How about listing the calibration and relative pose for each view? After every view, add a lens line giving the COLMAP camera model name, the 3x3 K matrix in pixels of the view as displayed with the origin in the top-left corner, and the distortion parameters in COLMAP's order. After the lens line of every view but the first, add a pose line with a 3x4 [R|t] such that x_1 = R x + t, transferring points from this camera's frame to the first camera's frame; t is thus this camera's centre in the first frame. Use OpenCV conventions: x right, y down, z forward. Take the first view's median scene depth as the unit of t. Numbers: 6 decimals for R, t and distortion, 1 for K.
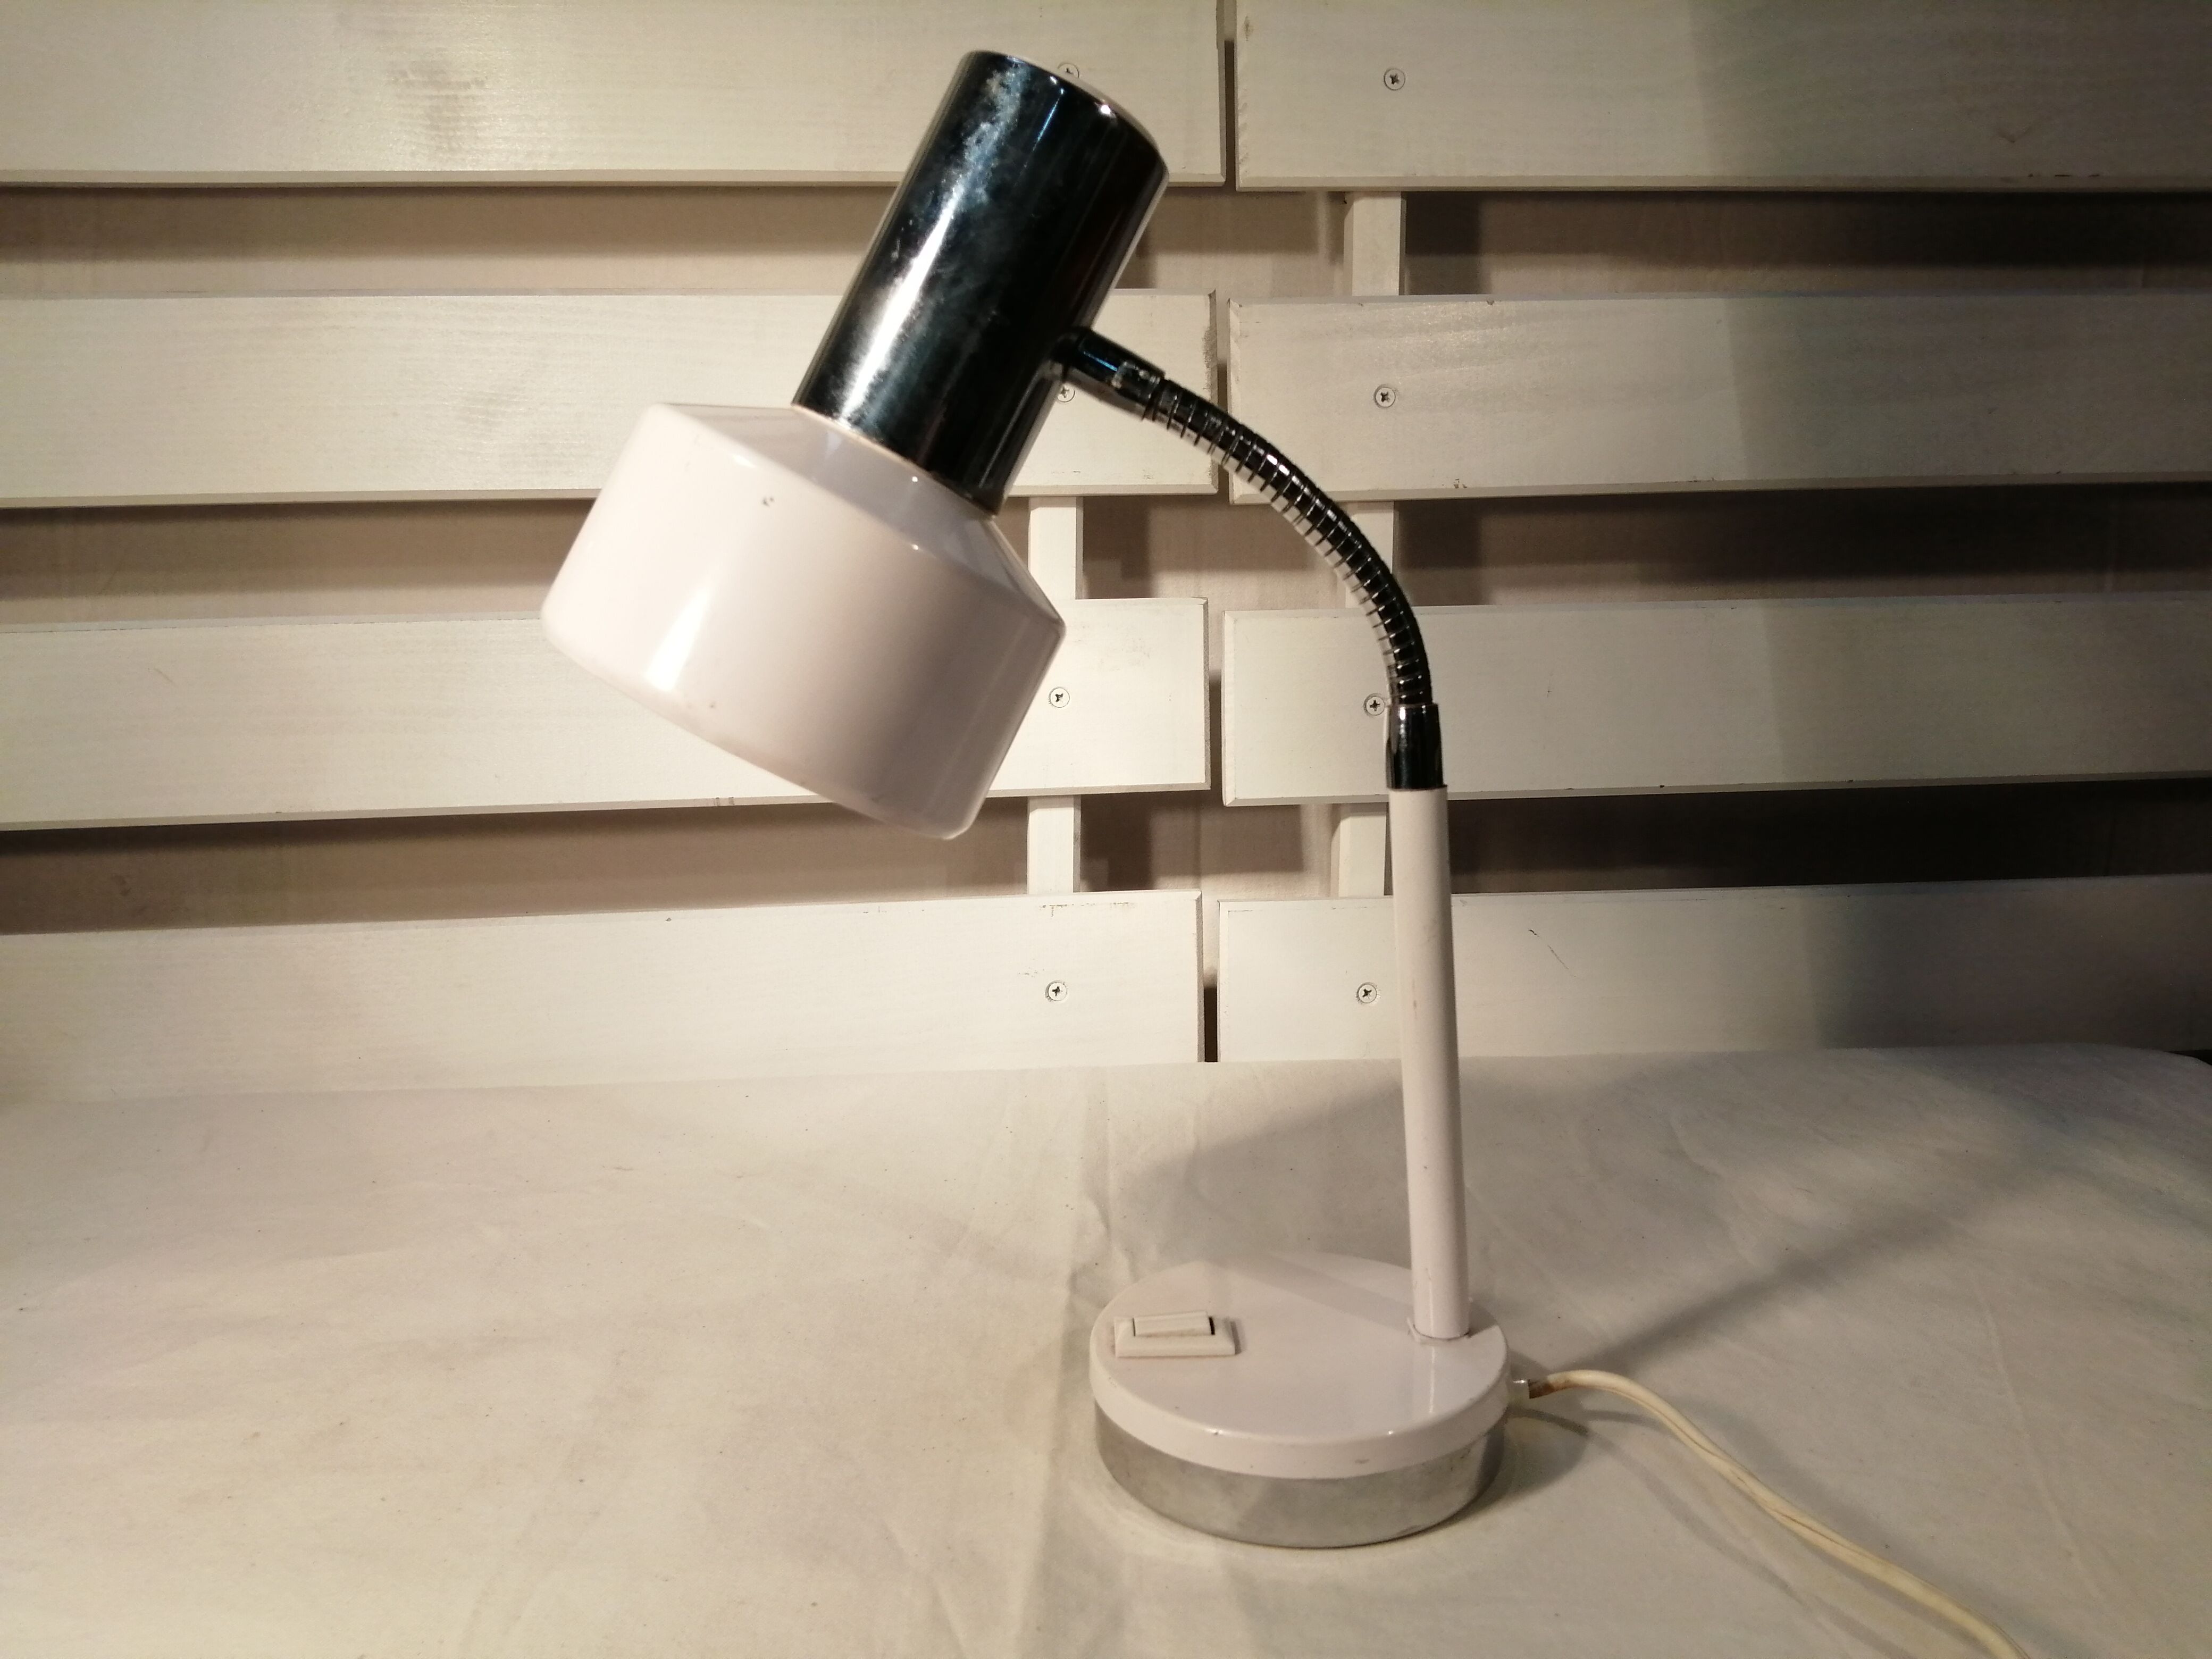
lens RADIAL K [[1752.2, 0, 1111.1], [0, 1752.2, 853.8], [0, 0, 1]] dist [0.075861, -0.141306]
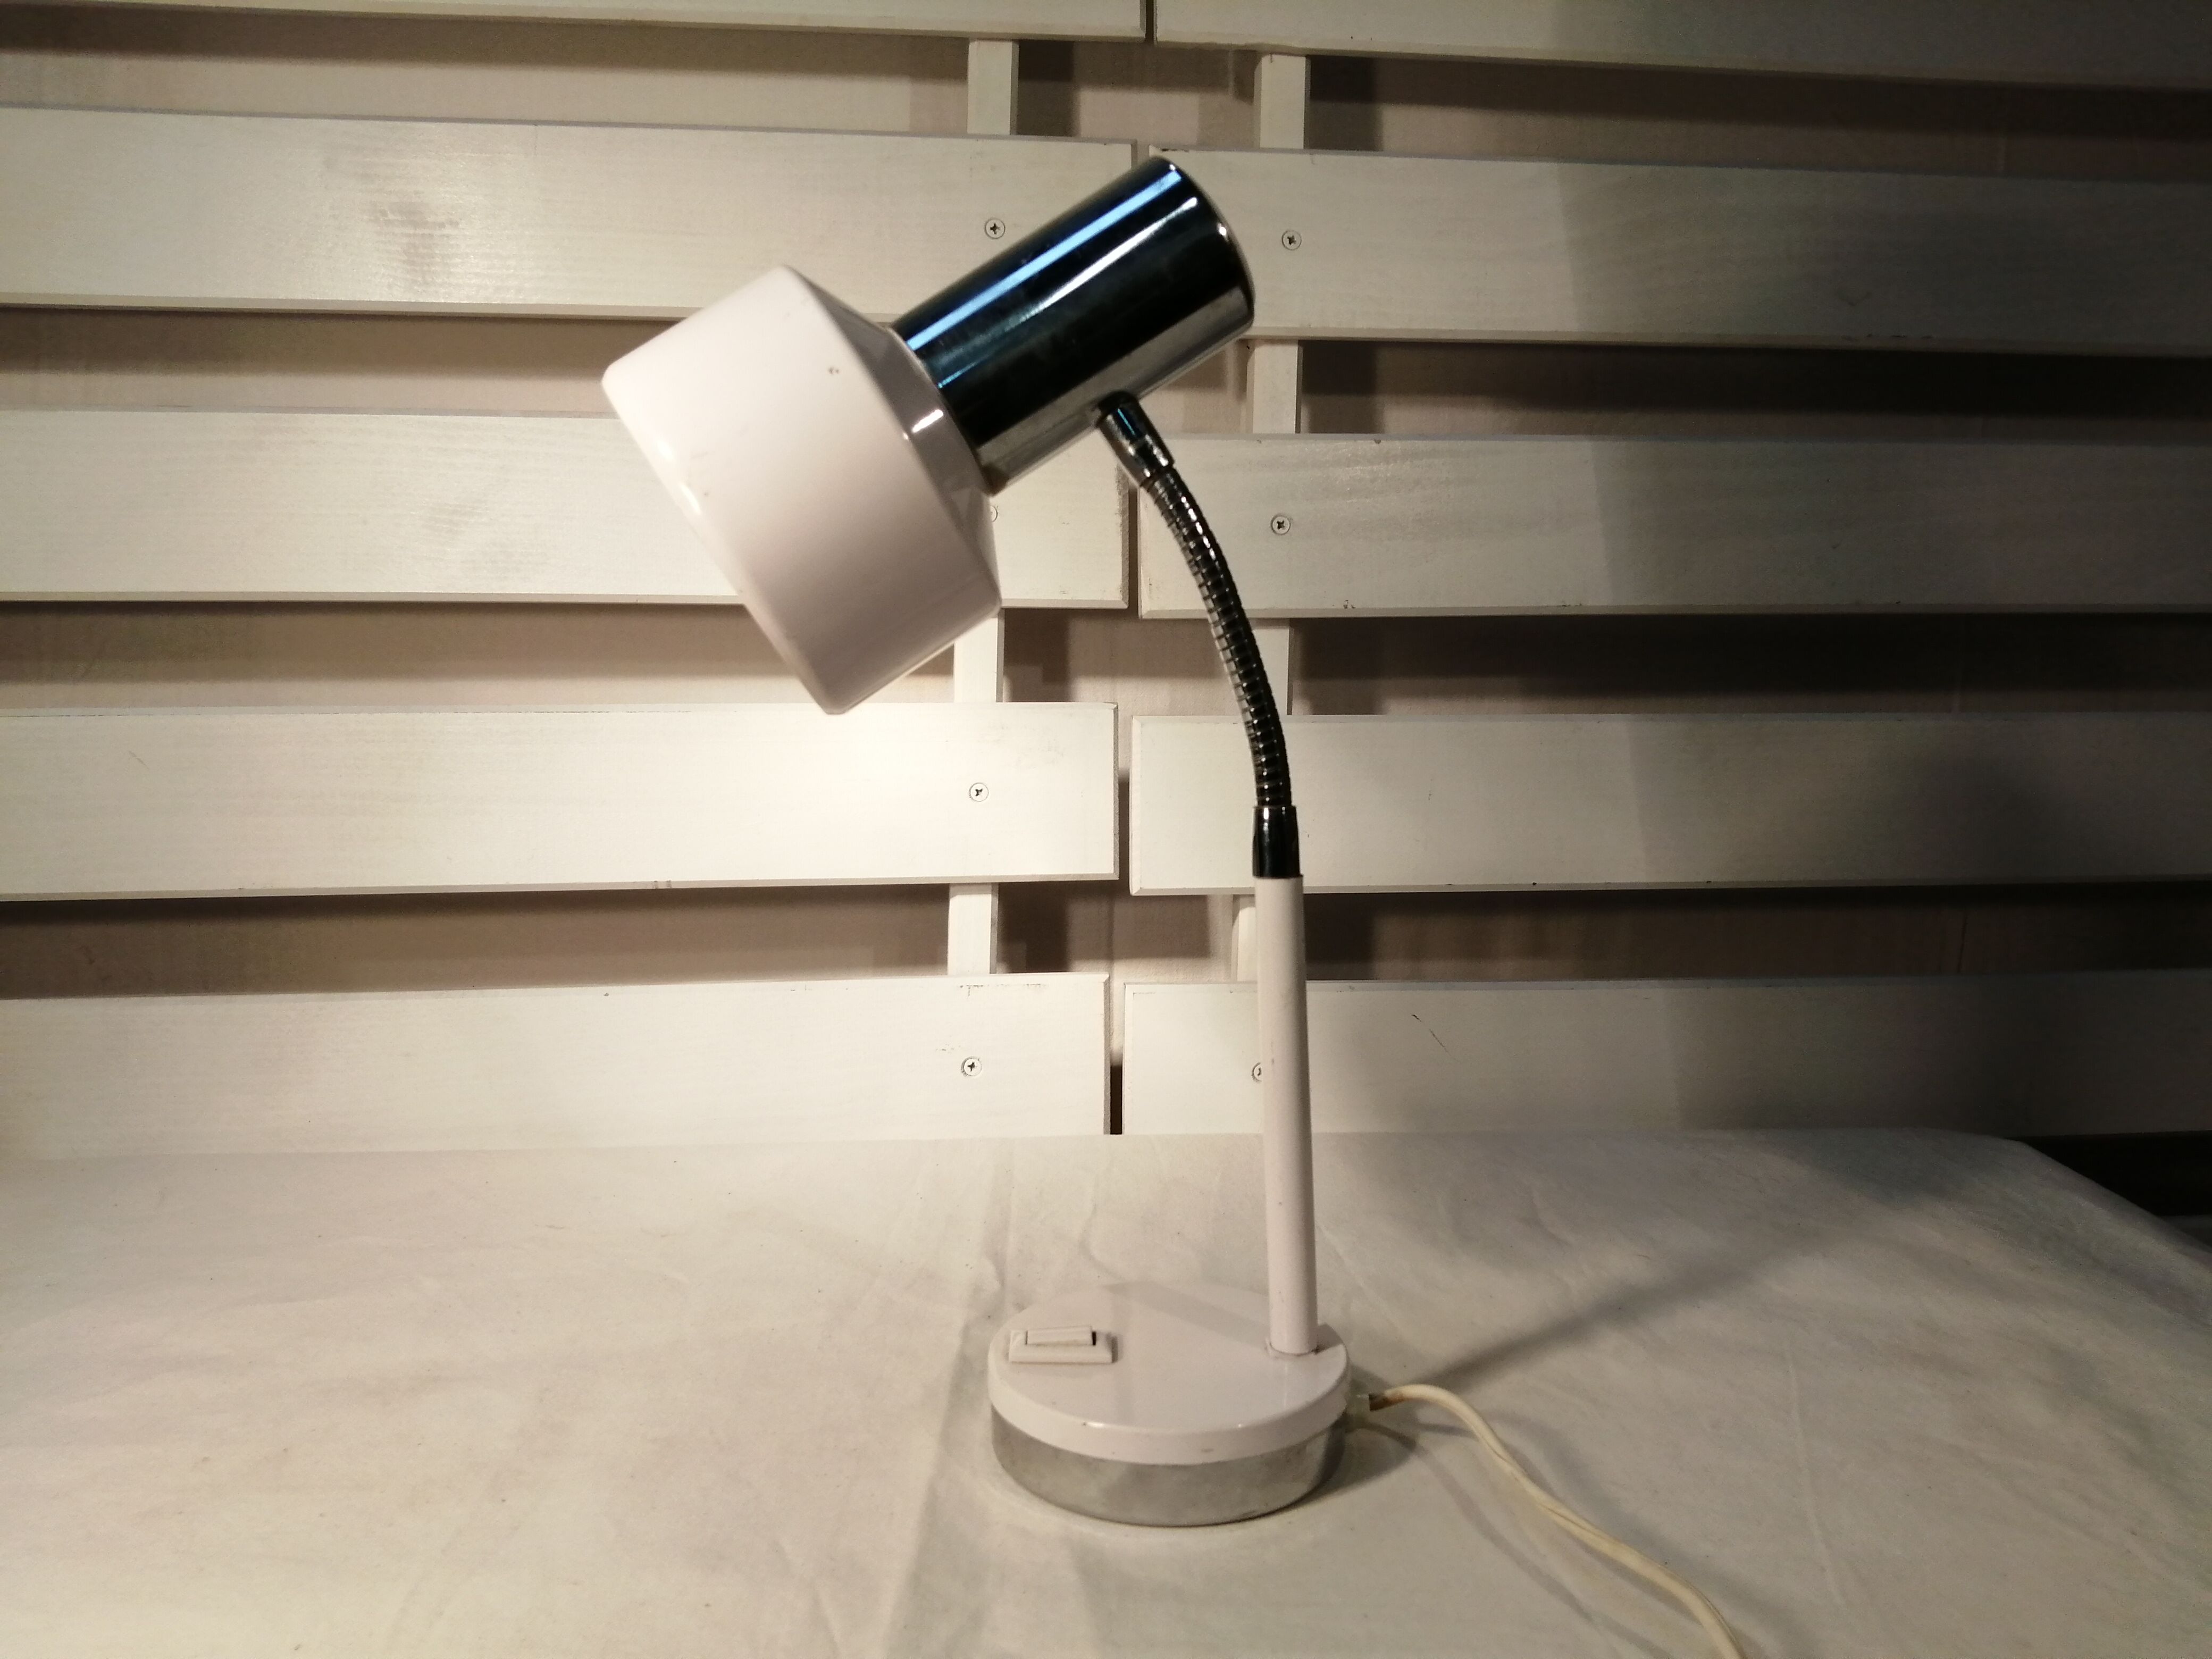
lens RADIAL K [[1752.2, 0, 1111.1], [0, 1752.2, 853.8], [0, 0, 1]] dist [0.075861, -0.141306]
pose [[0.999610, 0.015974, 0.022919, 0.028072], [-0.014828, 0.998672, -0.049340, 0.000397], [-0.023676, 0.048981, 0.998519, -0.076567]]
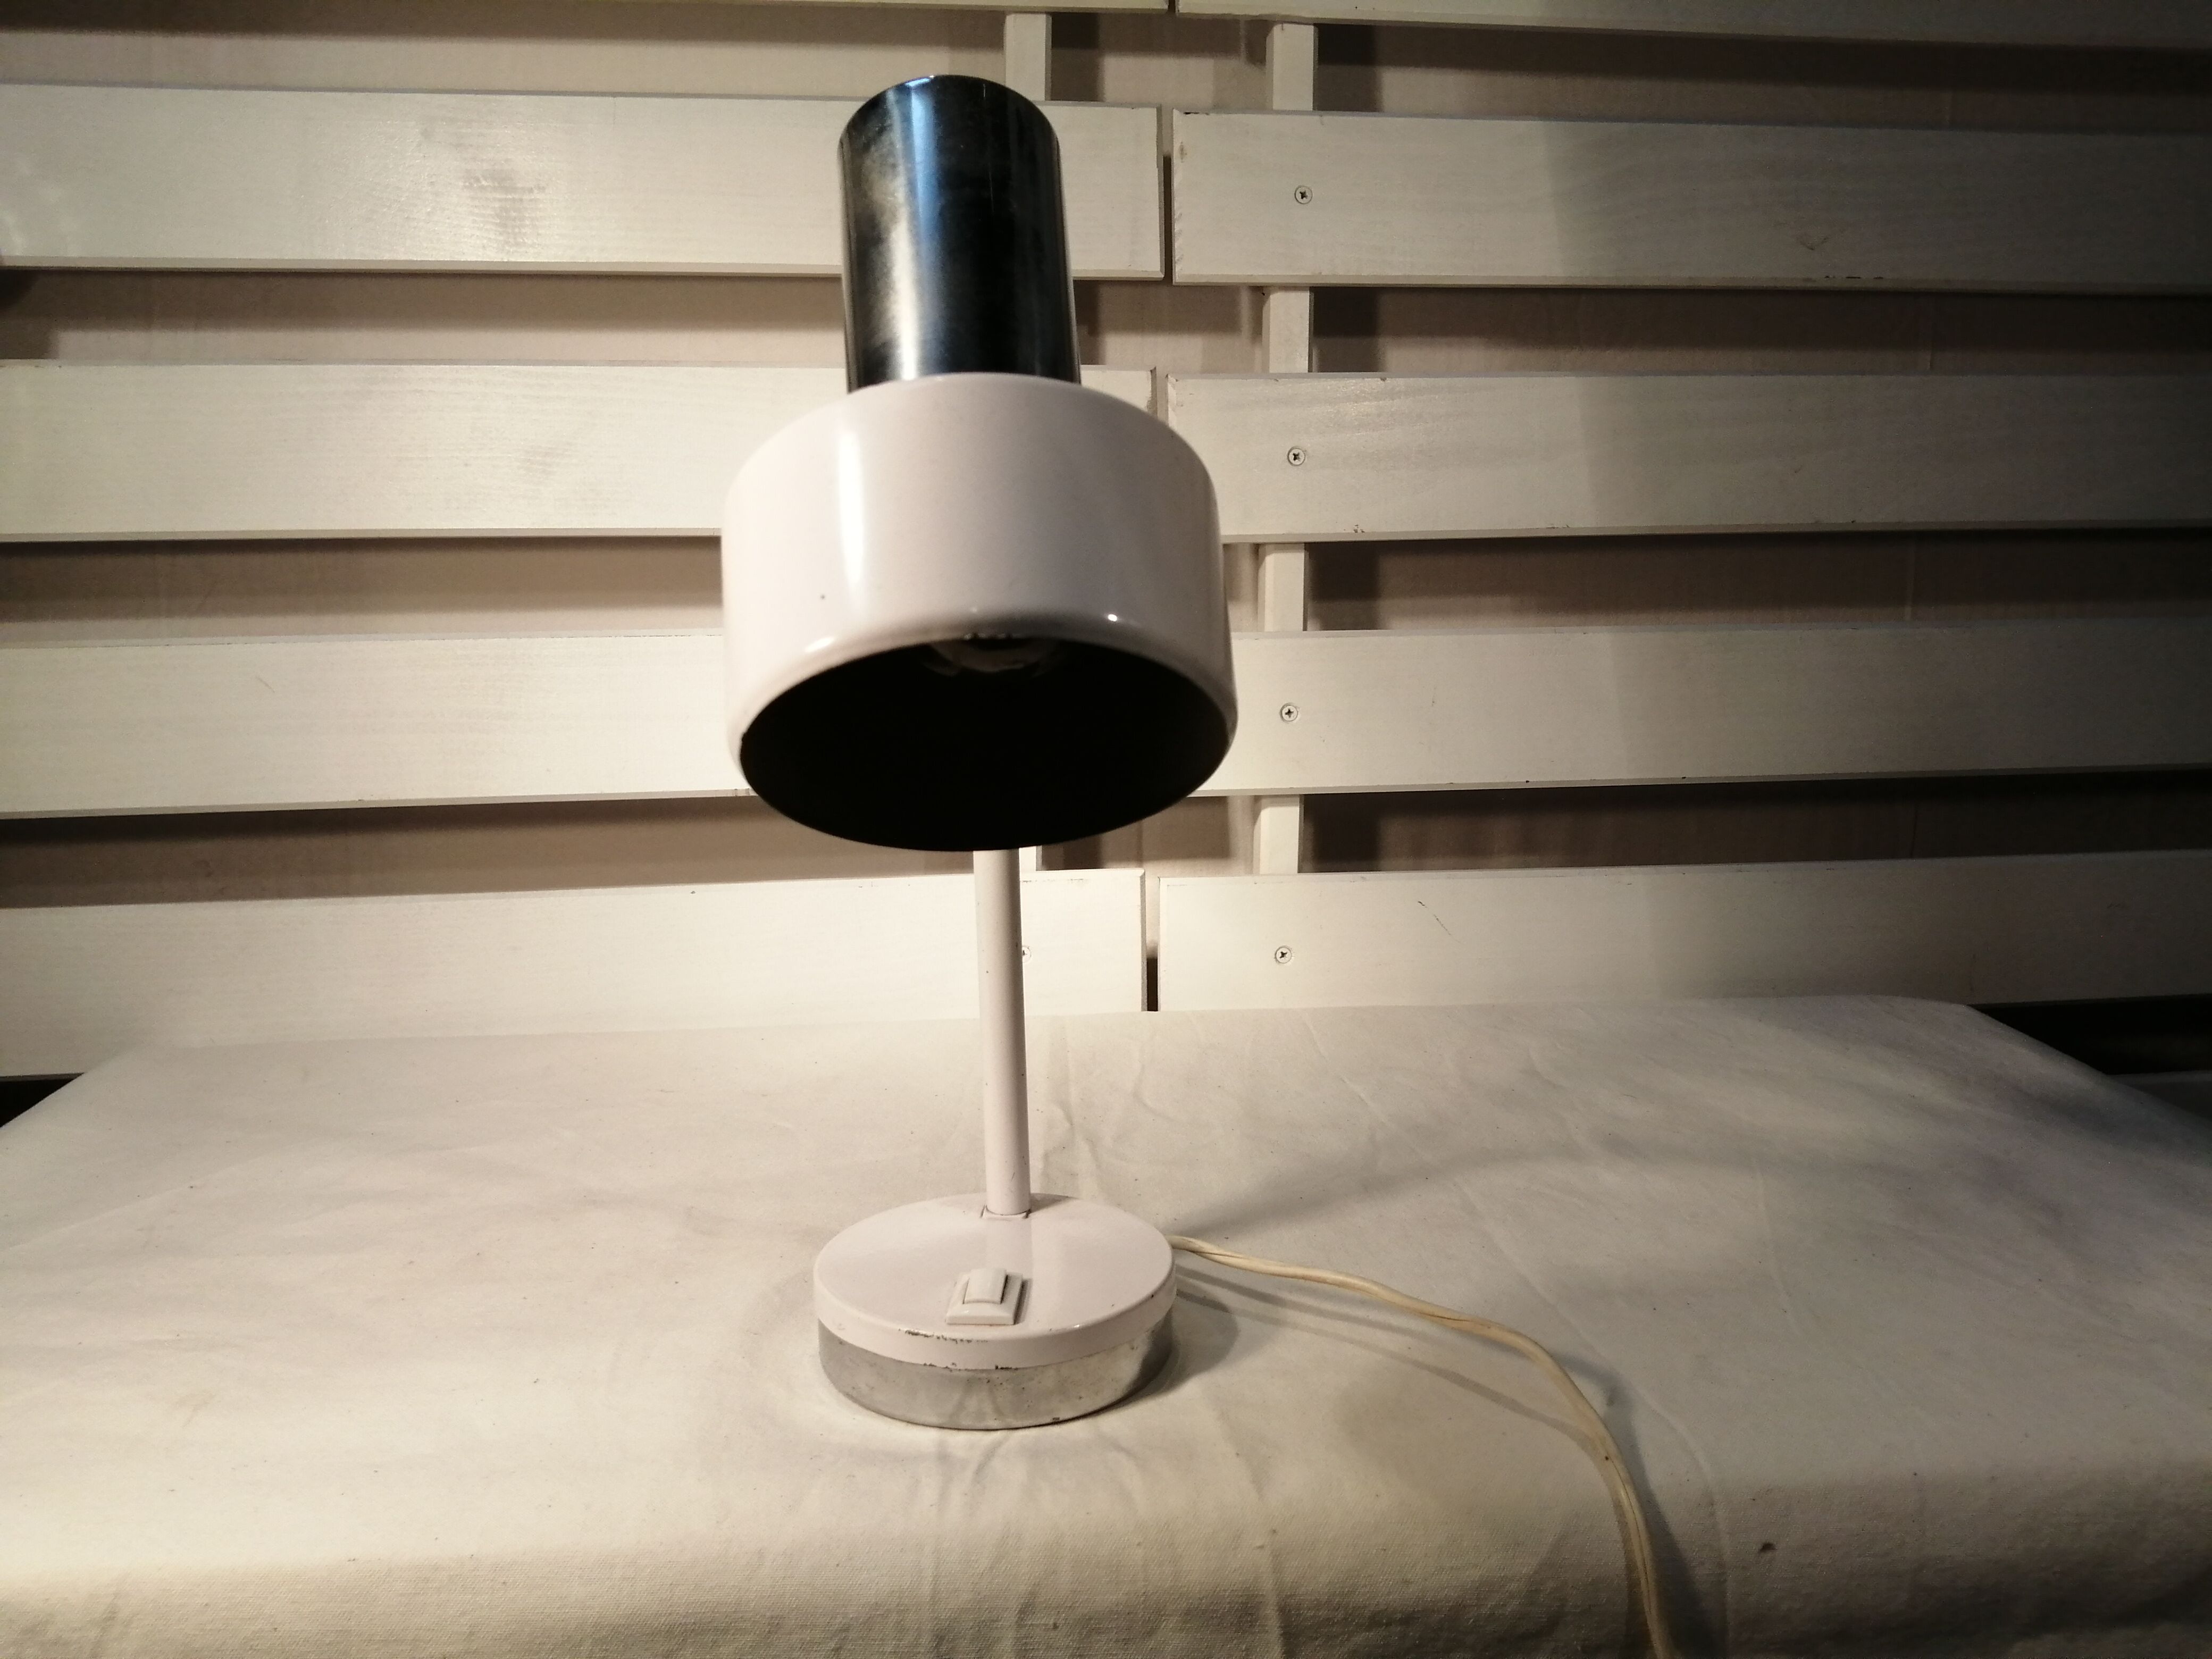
lens RADIAL K [[1741.8, 0, 1108.0], [0, 1741.8, 859.9], [0, 0, 1]] dist [0.082641, -0.163769]
pose [[0.999379, 0.000032, 0.035249, -0.015361], [0.000615, 0.999831, -0.018350, 0.037993], [-0.035244, 0.018360, 0.999210, -0.183978]]
